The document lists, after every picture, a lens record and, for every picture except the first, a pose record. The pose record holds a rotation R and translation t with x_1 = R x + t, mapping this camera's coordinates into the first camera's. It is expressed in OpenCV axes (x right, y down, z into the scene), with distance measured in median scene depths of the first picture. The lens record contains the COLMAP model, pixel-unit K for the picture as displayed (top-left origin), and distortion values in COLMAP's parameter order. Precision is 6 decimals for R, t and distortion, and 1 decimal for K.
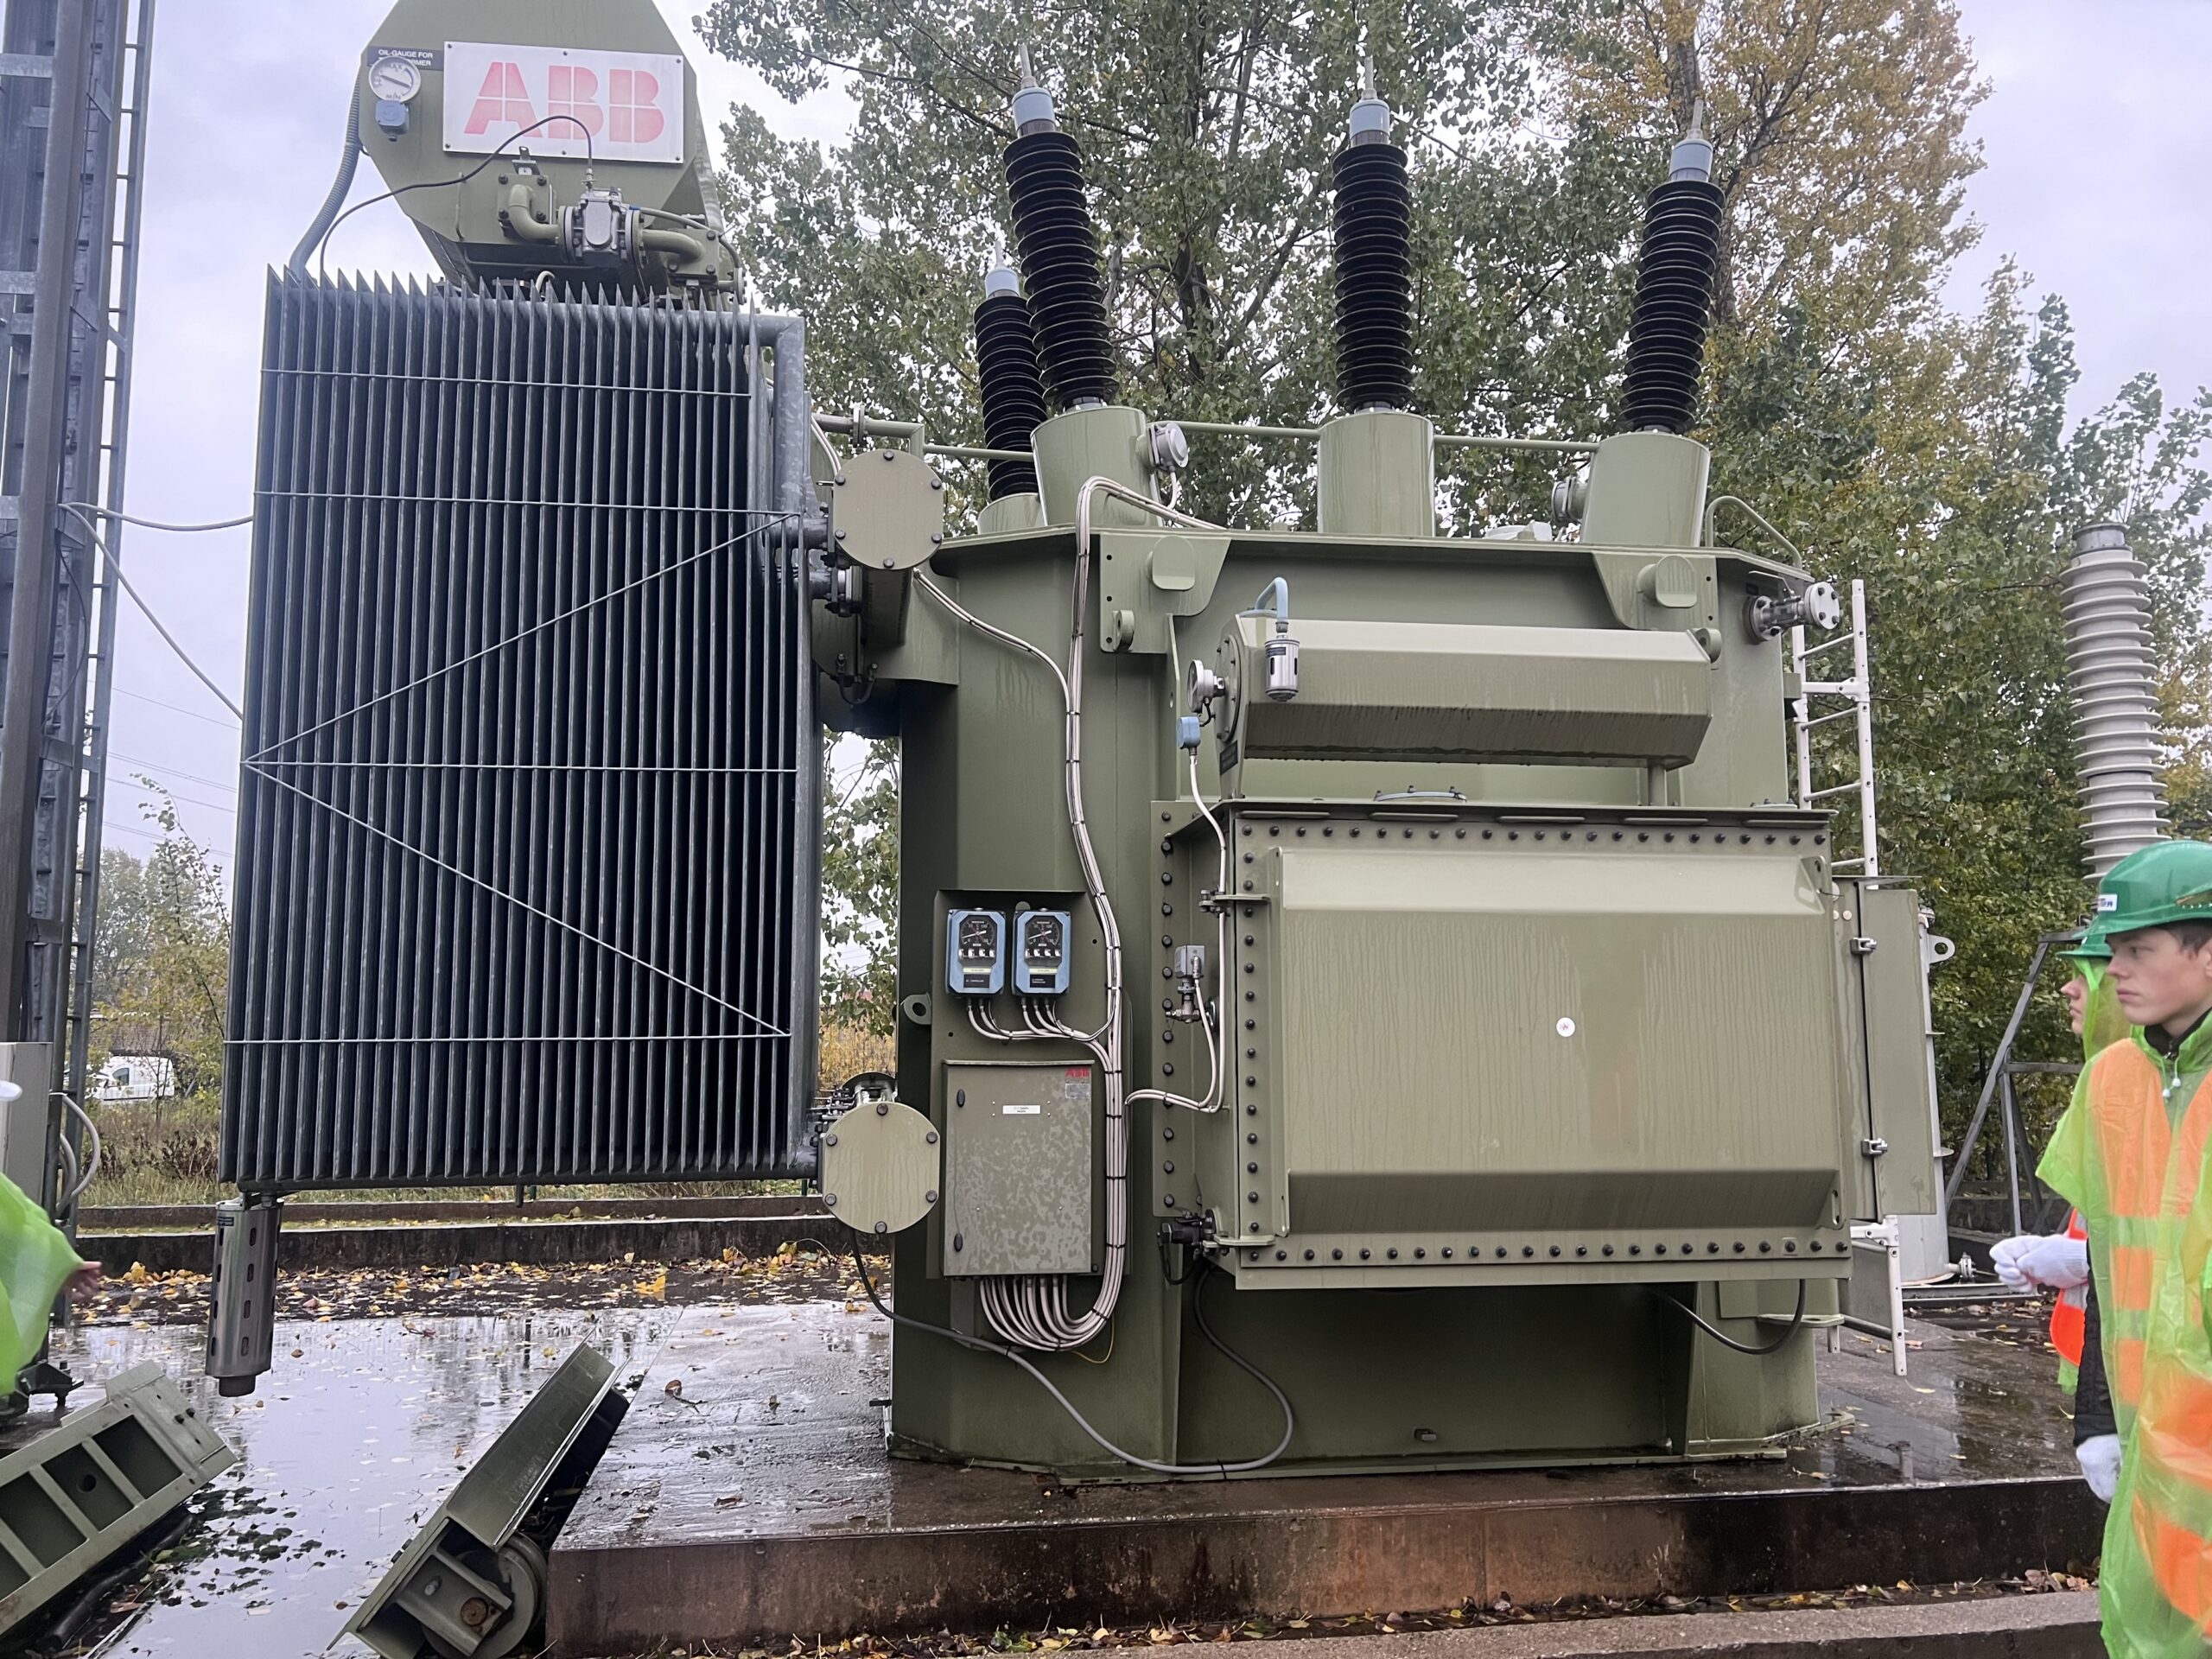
lens RADIAL K [[1641.3, 0, 1106.0], [0, 1641.3, 829.5], [0, 0, 1]] dist [0.045422, -0.068977]
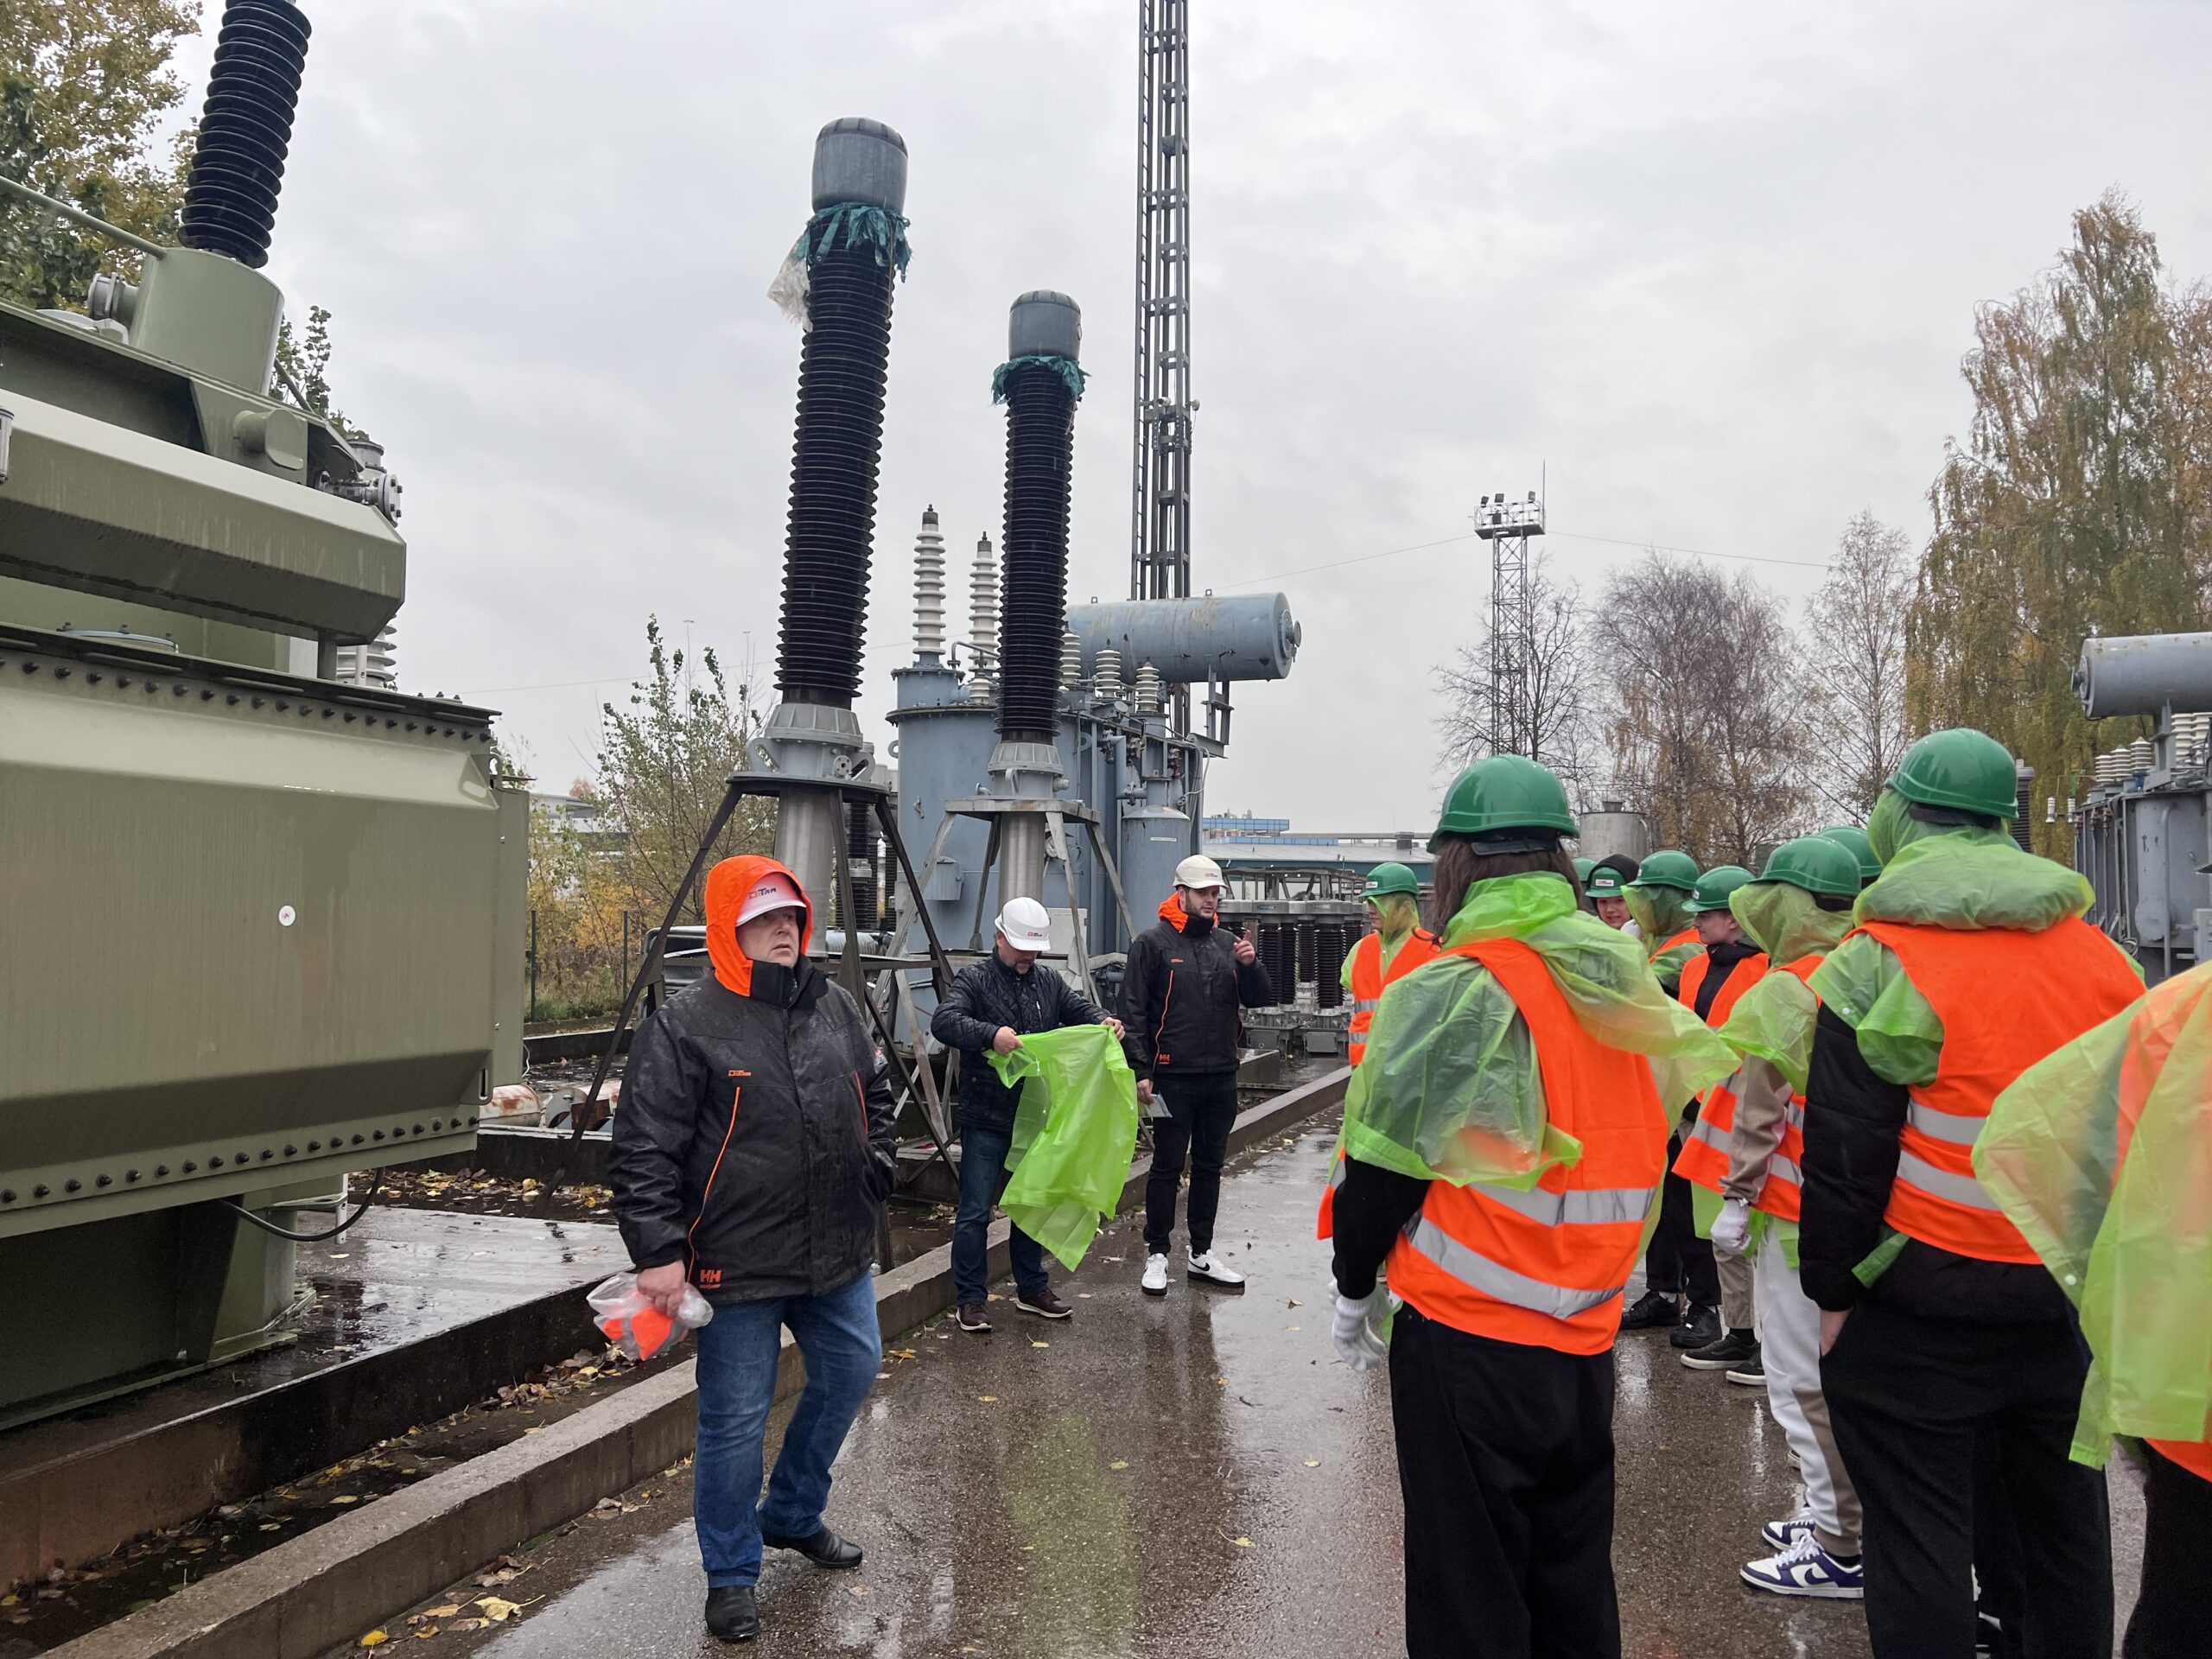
lens RADIAL K [[1641.3, 0, 1106.0], [0, 1641.3, 829.5], [0, 0, 1]] dist [0.045422, -0.068977]
pose [[0.461327, 0.051930, 0.885709, -0.287382], [-0.115597, 0.993294, 0.001971, 0.015521], [-0.879667, -0.103294, 0.464237, 0.151685]]
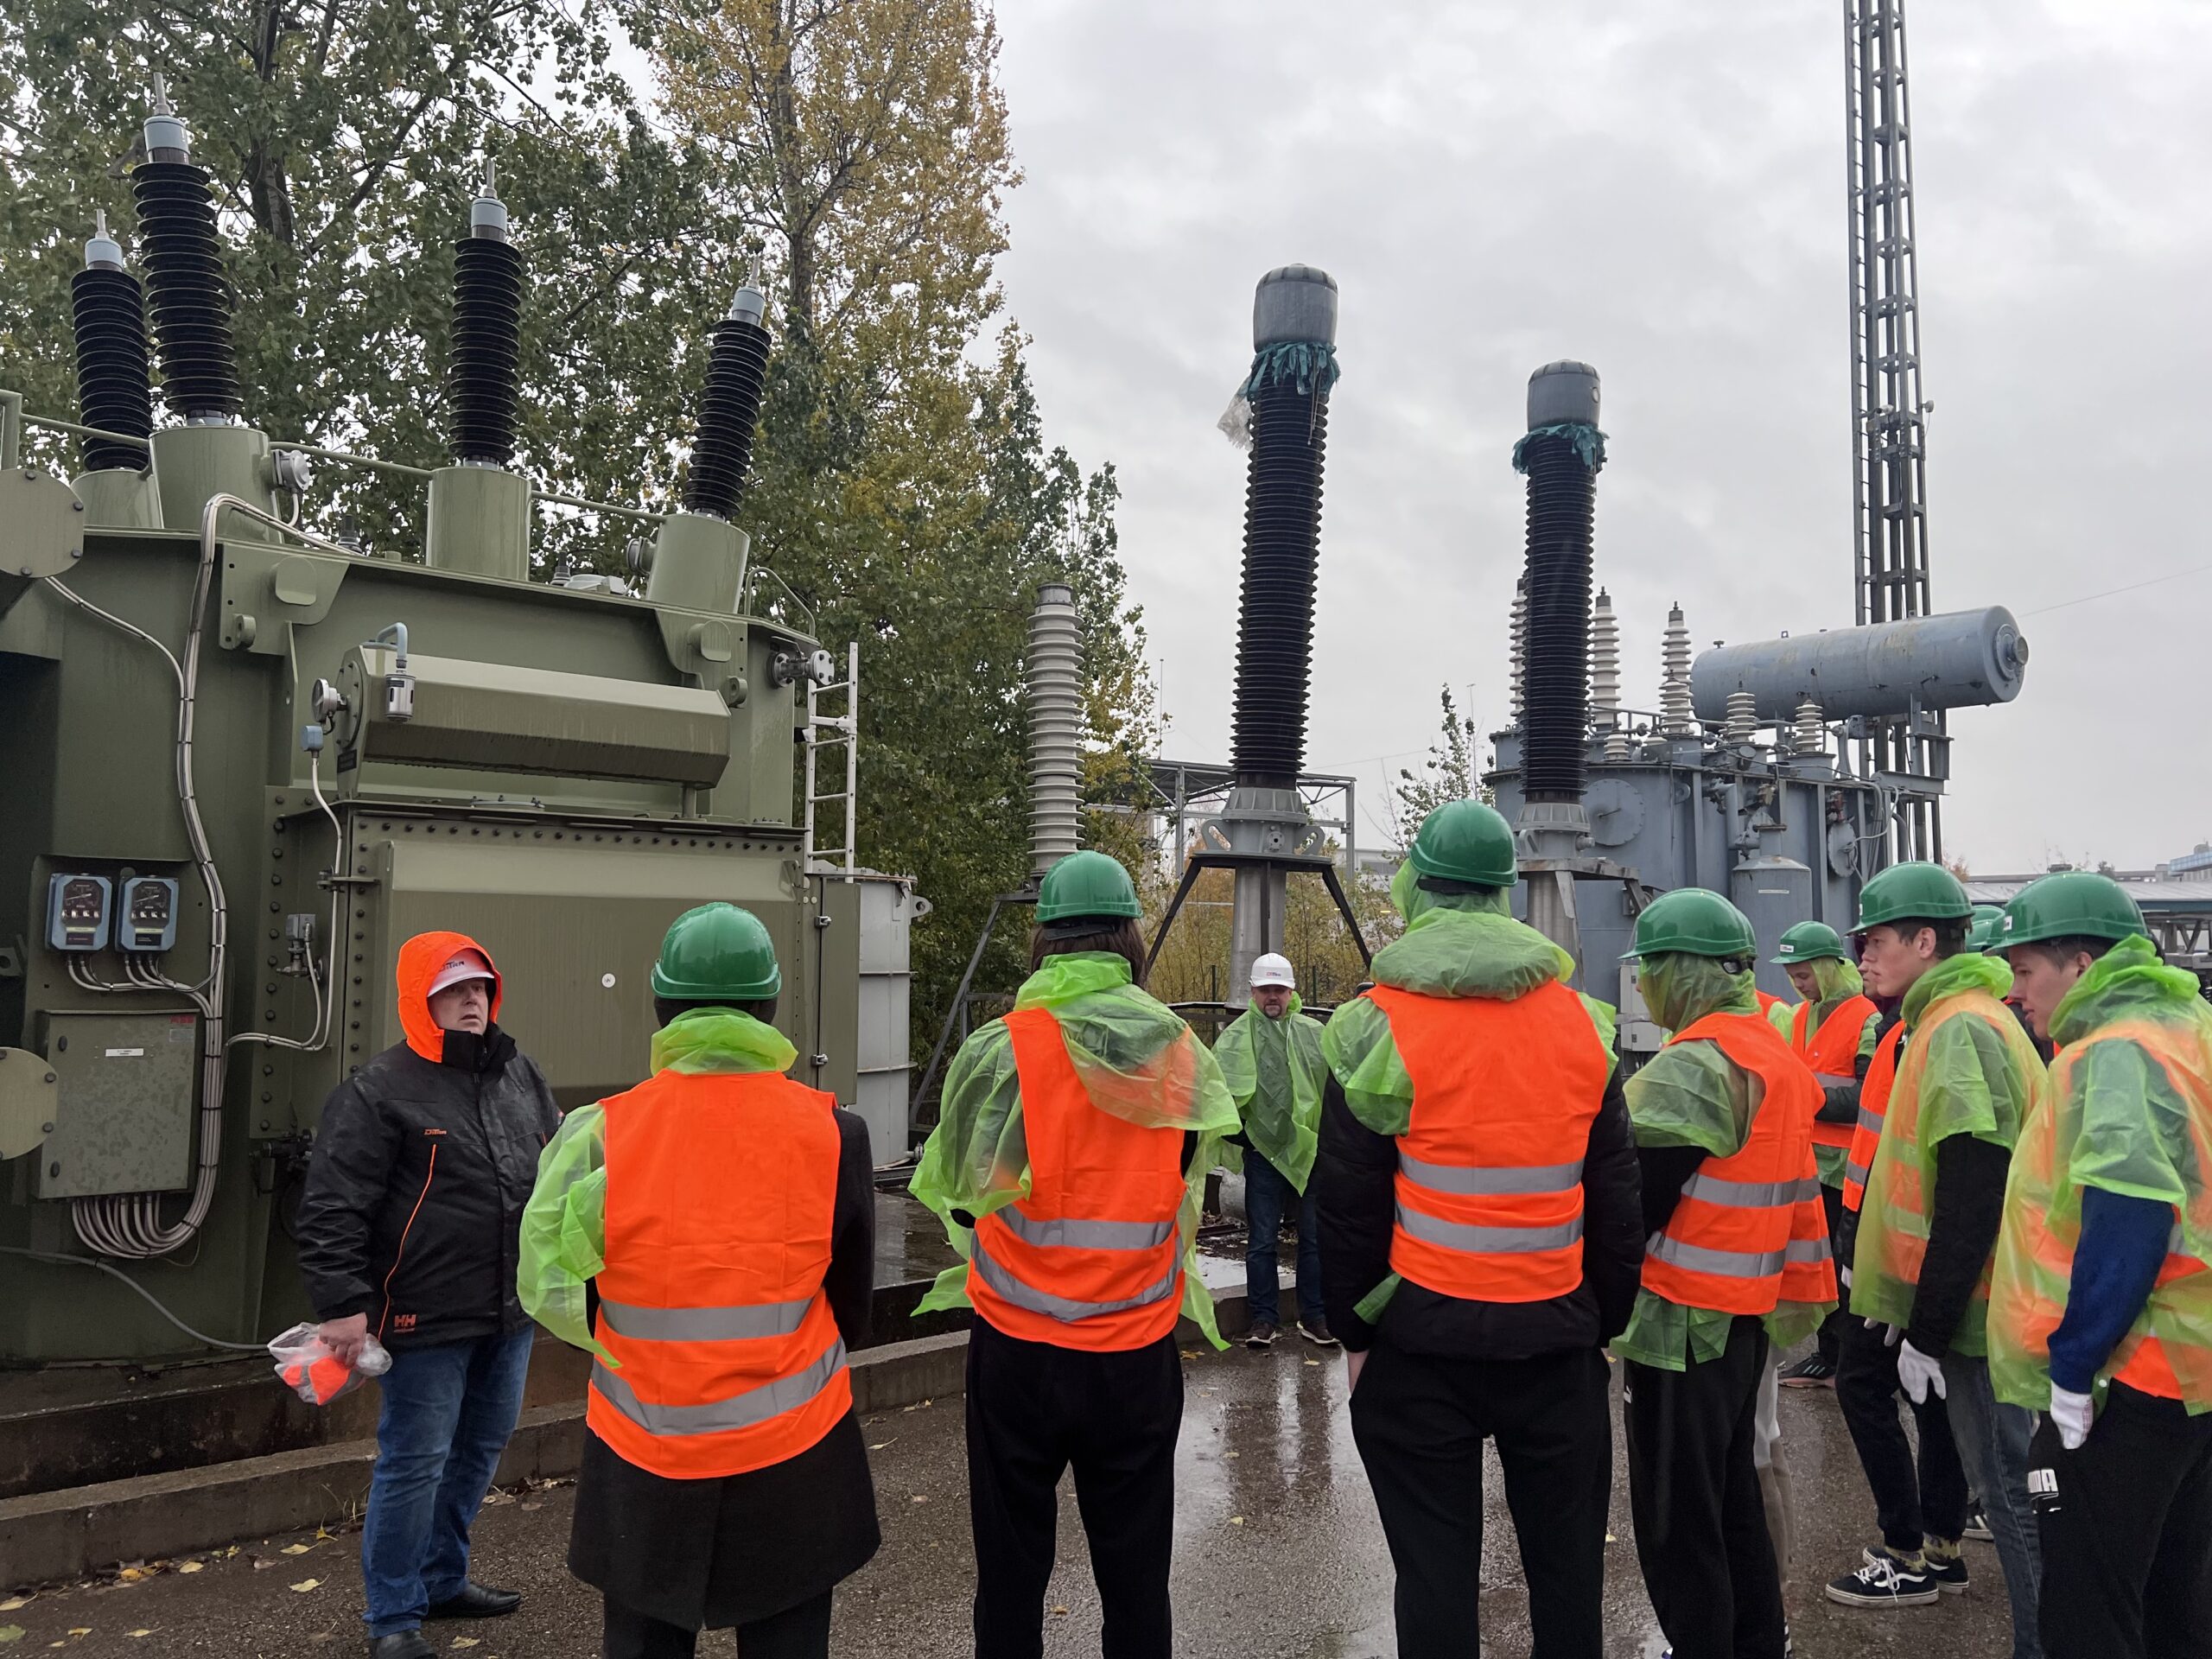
lens RADIAL K [[1640.4, 0, 1109.2], [0, 1640.4, 817.6], [0, 0, 1]] dist [0.008442, 0.002489]
pose [[0.846496, 0.051326, 0.529915, -0.084628], [-0.068970, 0.997527, 0.013558, -0.053909], [-0.527908, -0.048025, 0.847943, -0.317089]]
